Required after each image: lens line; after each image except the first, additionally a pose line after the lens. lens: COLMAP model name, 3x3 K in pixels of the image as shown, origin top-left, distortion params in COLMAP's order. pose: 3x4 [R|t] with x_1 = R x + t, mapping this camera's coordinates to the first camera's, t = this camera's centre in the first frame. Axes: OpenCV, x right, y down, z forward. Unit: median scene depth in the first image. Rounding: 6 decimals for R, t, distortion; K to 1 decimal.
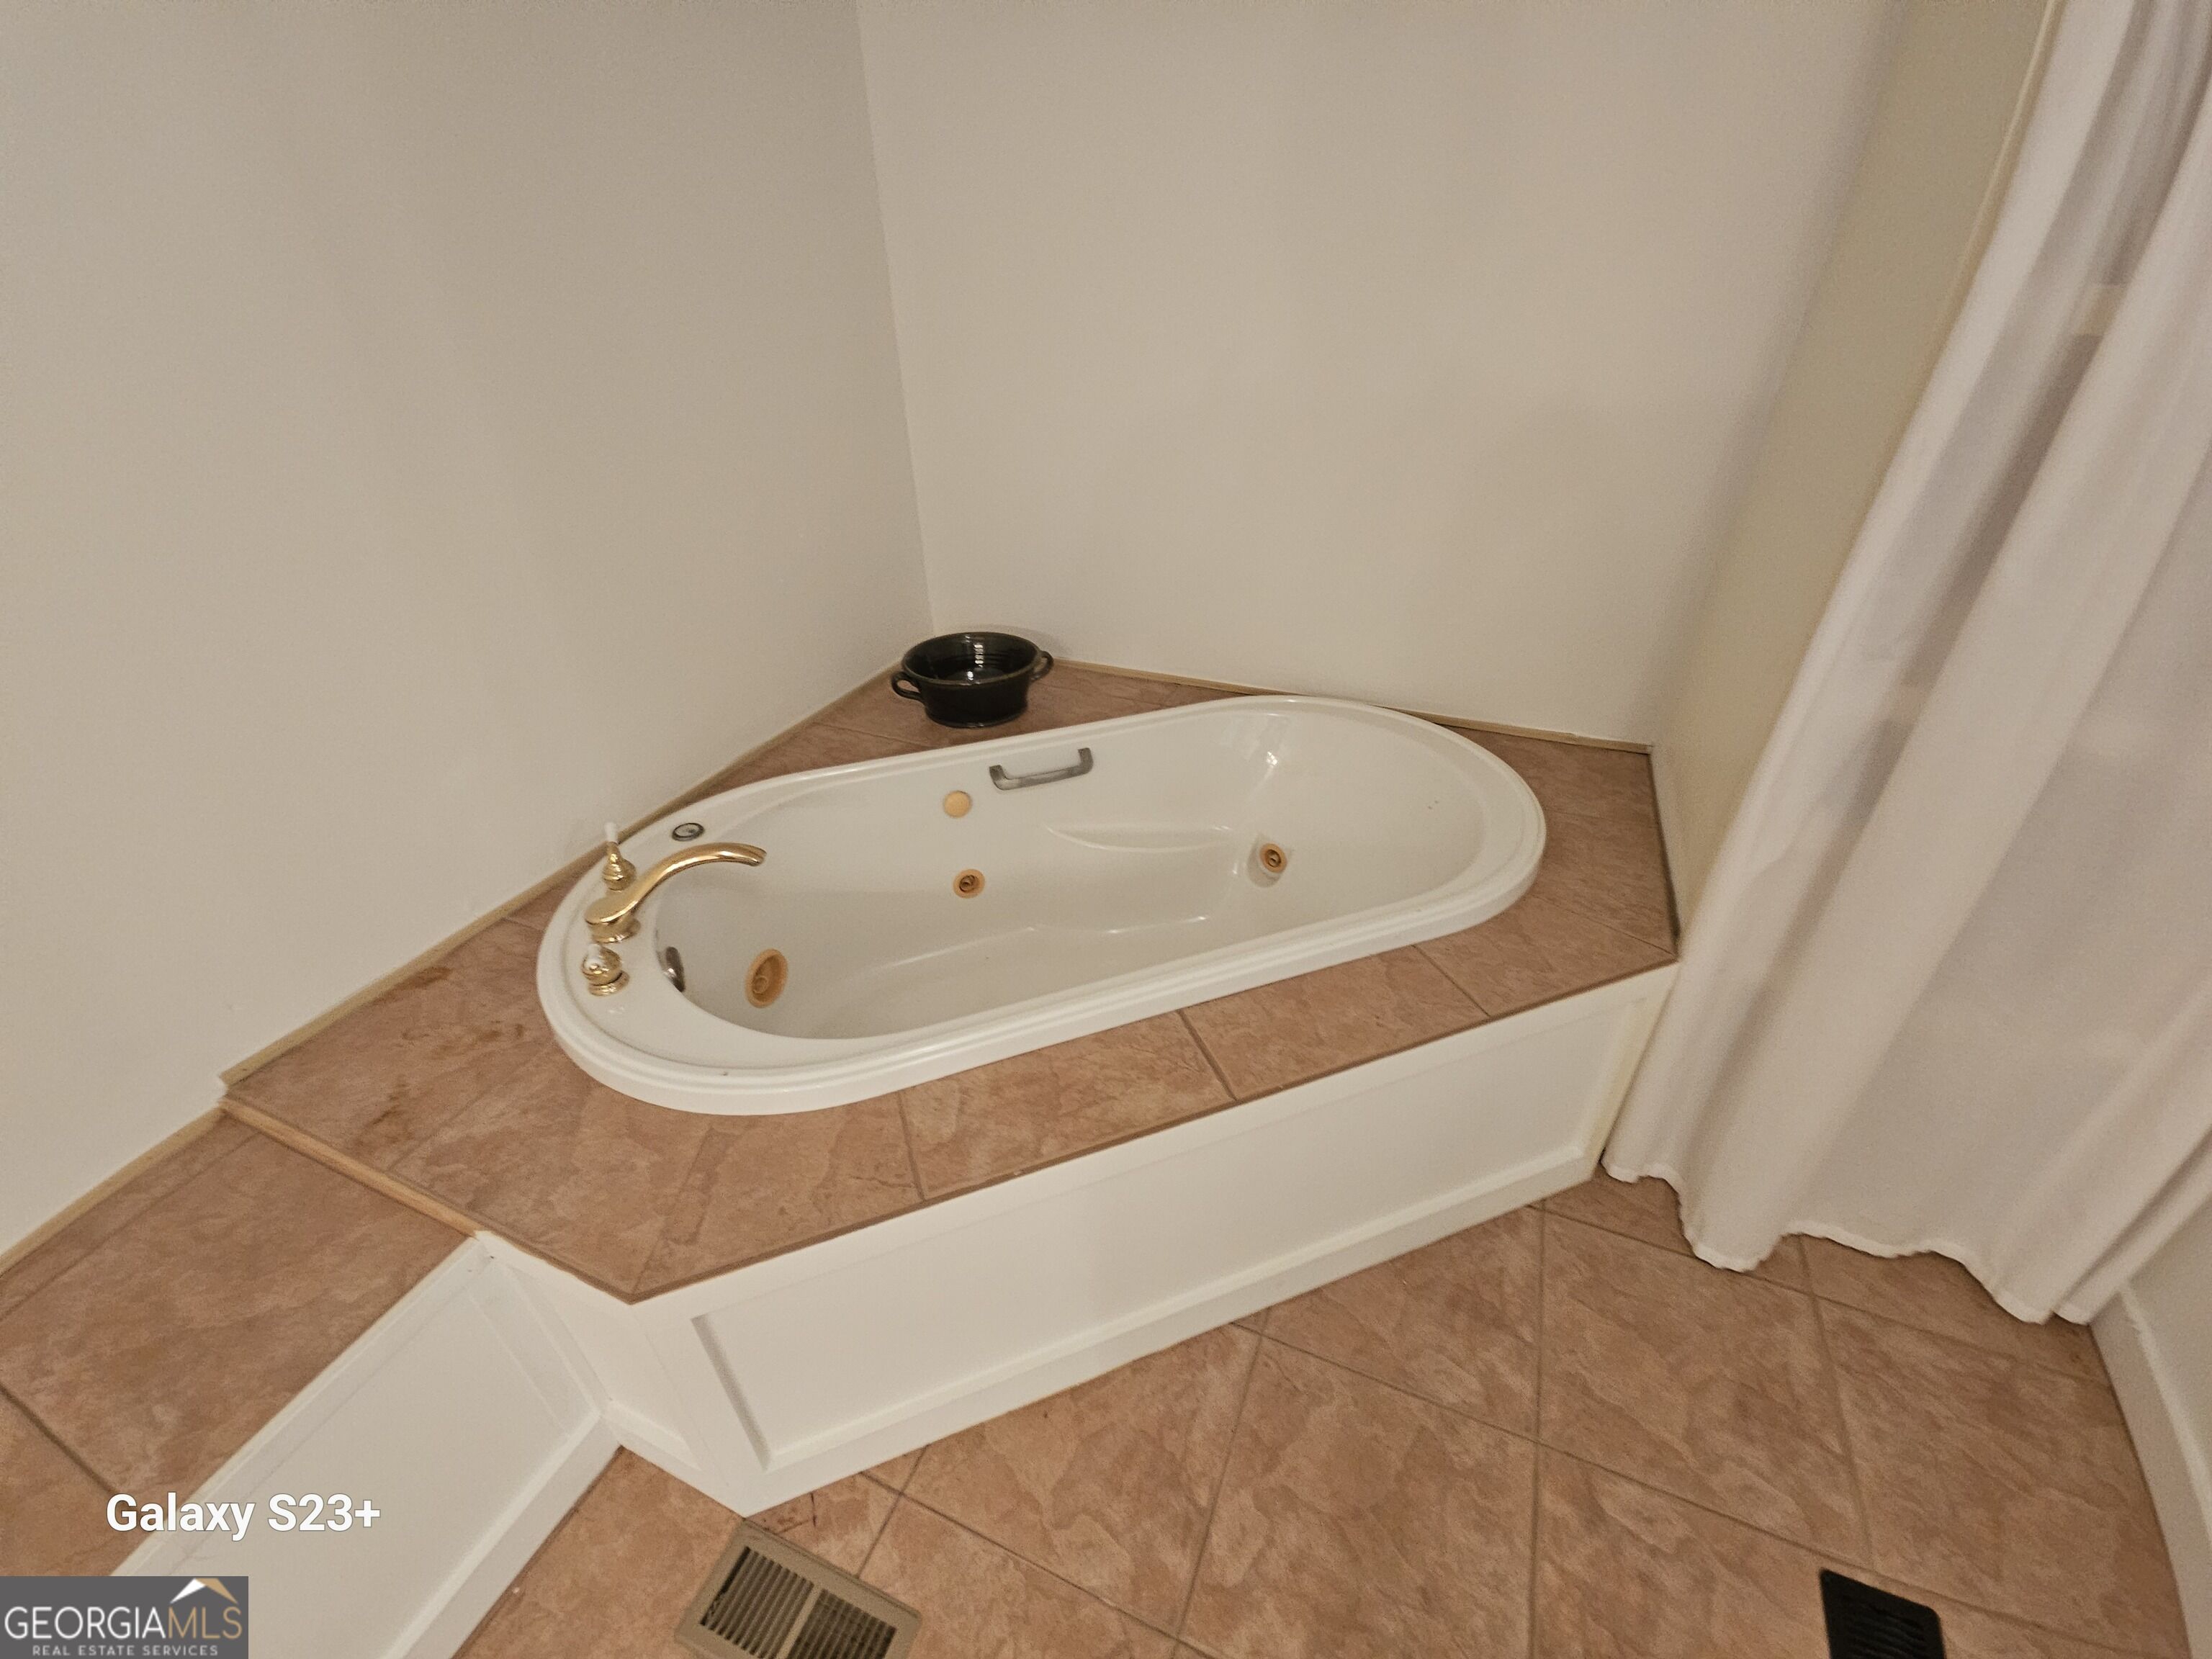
lens RADIAL K [[891.9, 0, 1106.0], [0, 891.9, 829.5], [0, 0, 1]] dist [-0.003220, -0.000369]
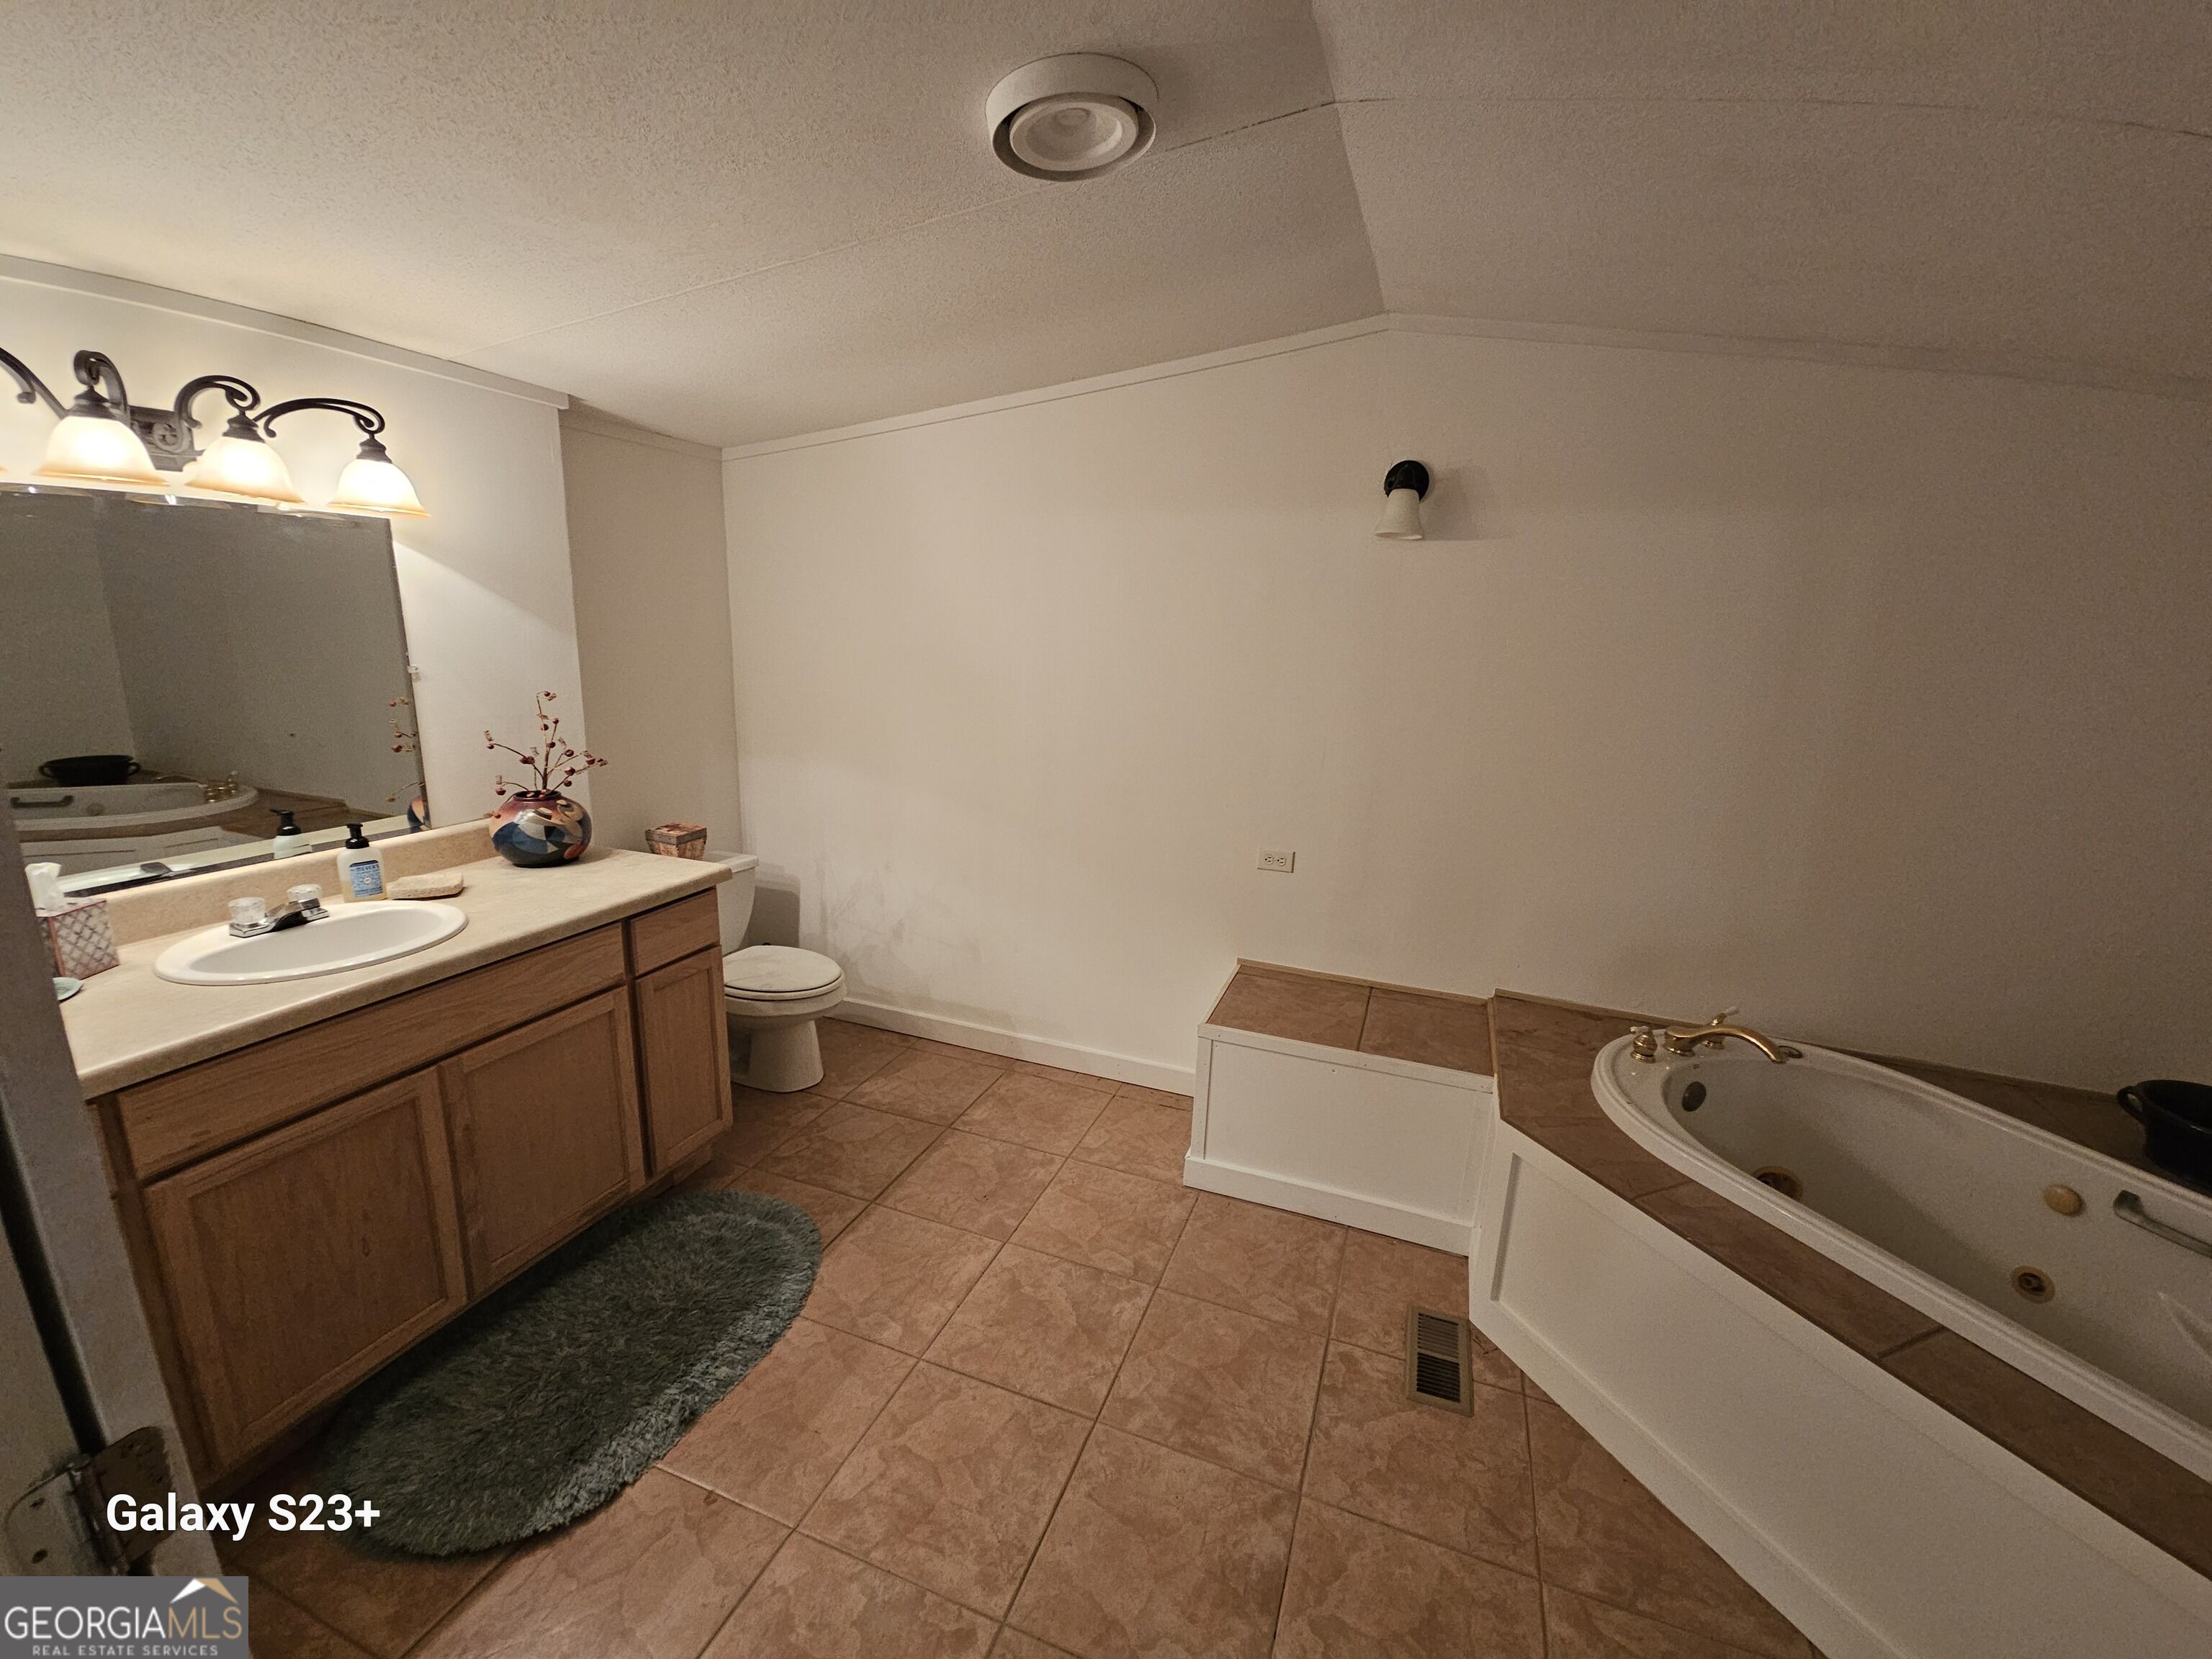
lens RADIAL K [[891.9, 0, 1106.0], [0, 891.9, 829.5], [0, 0, 1]] dist [-0.003220, -0.000369]
pose [[0.030452, 0.240128, -0.970264, 1.032947], [-0.571892, 0.800311, 0.180117, 0.111627], [0.819763, 0.549401, 0.161699, -0.378014]]
